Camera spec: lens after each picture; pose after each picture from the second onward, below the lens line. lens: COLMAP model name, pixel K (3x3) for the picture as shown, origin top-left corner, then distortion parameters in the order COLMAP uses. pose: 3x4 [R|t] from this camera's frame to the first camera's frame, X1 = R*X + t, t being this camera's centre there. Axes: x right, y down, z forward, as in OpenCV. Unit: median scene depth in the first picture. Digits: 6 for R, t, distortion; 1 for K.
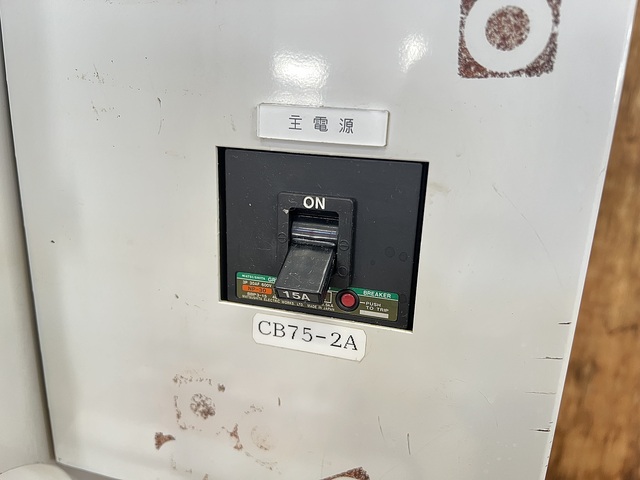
lens RADIAL K [[489.1, 0, 338.9], [0, 489.1, 225.3], [0, 0, 1]] dist [0.033639, -0.050741]
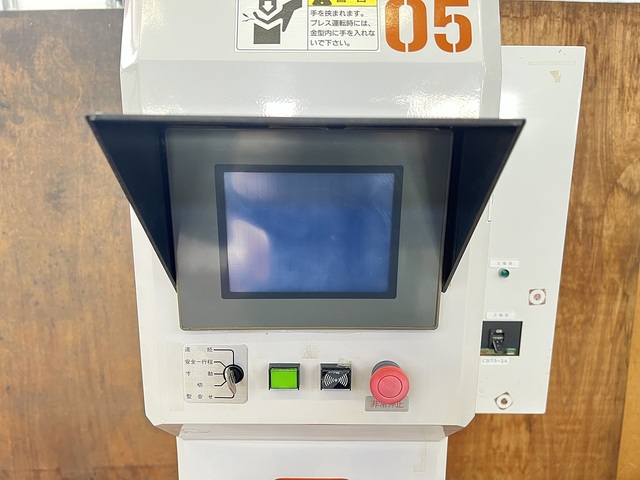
lens RADIAL K [[489.1, 0, 320.4], [0, 489.1, 235.4], [0, 0, 1]] dist [0.033639, -0.050741]
pose [[0.961907, -0.101214, 0.253951, -2.681693], [0.113472, 0.992957, -0.034057, -0.953117], [-0.248716, 0.061576, 0.966617, -3.027385]]
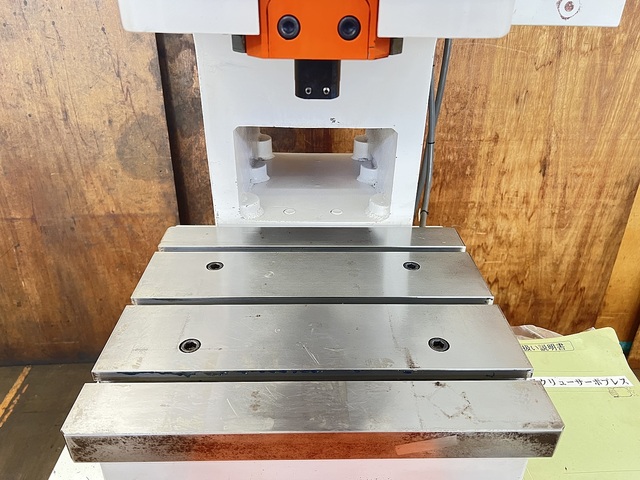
lens RADIAL K [[489.1, 0, 319.7], [0, 489.1, 239.8], [0, 0, 1]] dist [0.033639, -0.050741]
pose [[0.957392, -0.176735, 0.228399, -2.763982], [0.109685, 0.954140, 0.278541, 1.067223], [-0.267153, -0.241621, 0.932871, -2.046740]]
